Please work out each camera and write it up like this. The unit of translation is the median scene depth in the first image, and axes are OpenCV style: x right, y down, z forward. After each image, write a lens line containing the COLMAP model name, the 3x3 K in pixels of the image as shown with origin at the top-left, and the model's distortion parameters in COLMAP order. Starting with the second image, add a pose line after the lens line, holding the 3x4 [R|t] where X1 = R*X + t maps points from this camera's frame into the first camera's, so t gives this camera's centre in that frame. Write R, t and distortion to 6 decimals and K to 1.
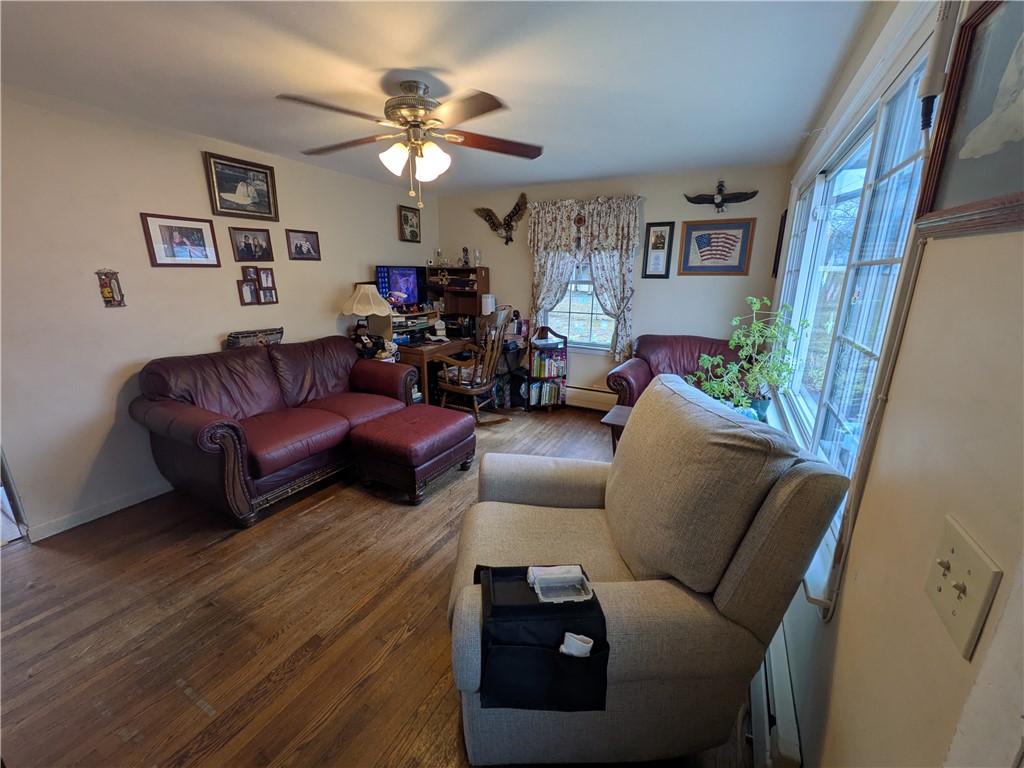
lens RADIAL K [[406.5, 0, 512.0], [0, 406.5, 384.0], [0, 0, 1]] dist [-0.000168, -0.000006]
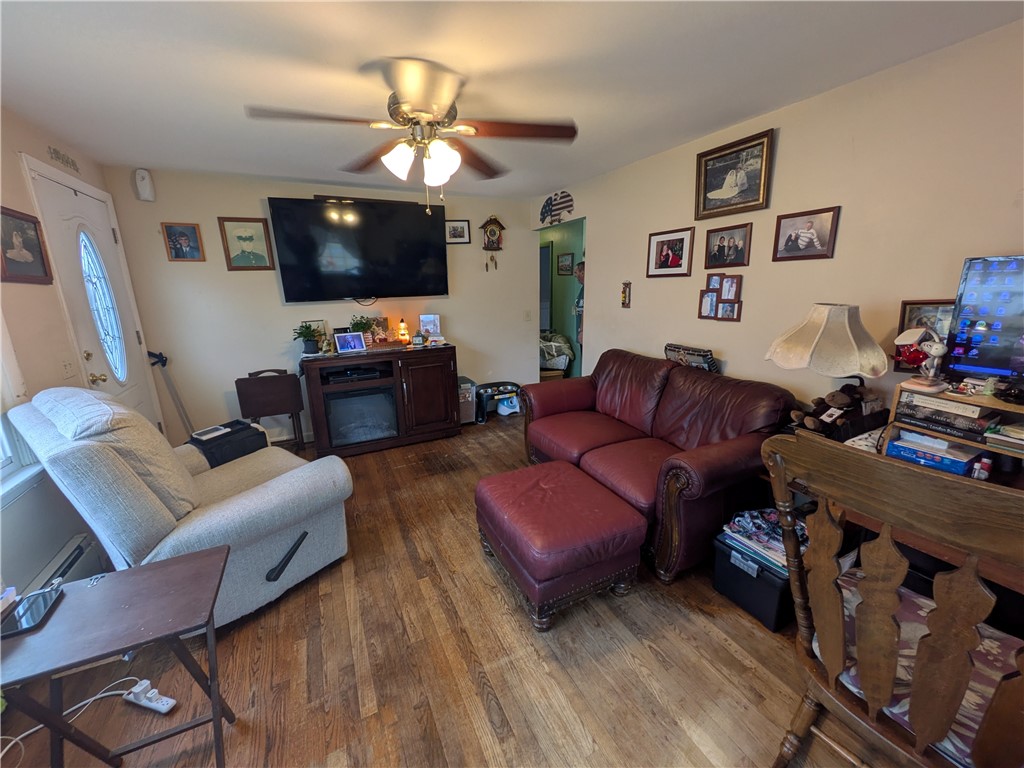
lens RADIAL K [[406.5, 0, 512.0], [0, 406.5, 384.0], [0, 0, 1]] dist [-0.000168, -0.000006]
pose [[-0.579953, 0.198654, -0.790058, 0.347188], [-0.202828, 0.904062, 0.376209, -0.357836], [0.788997, 0.378429, -0.484020, 1.321226]]
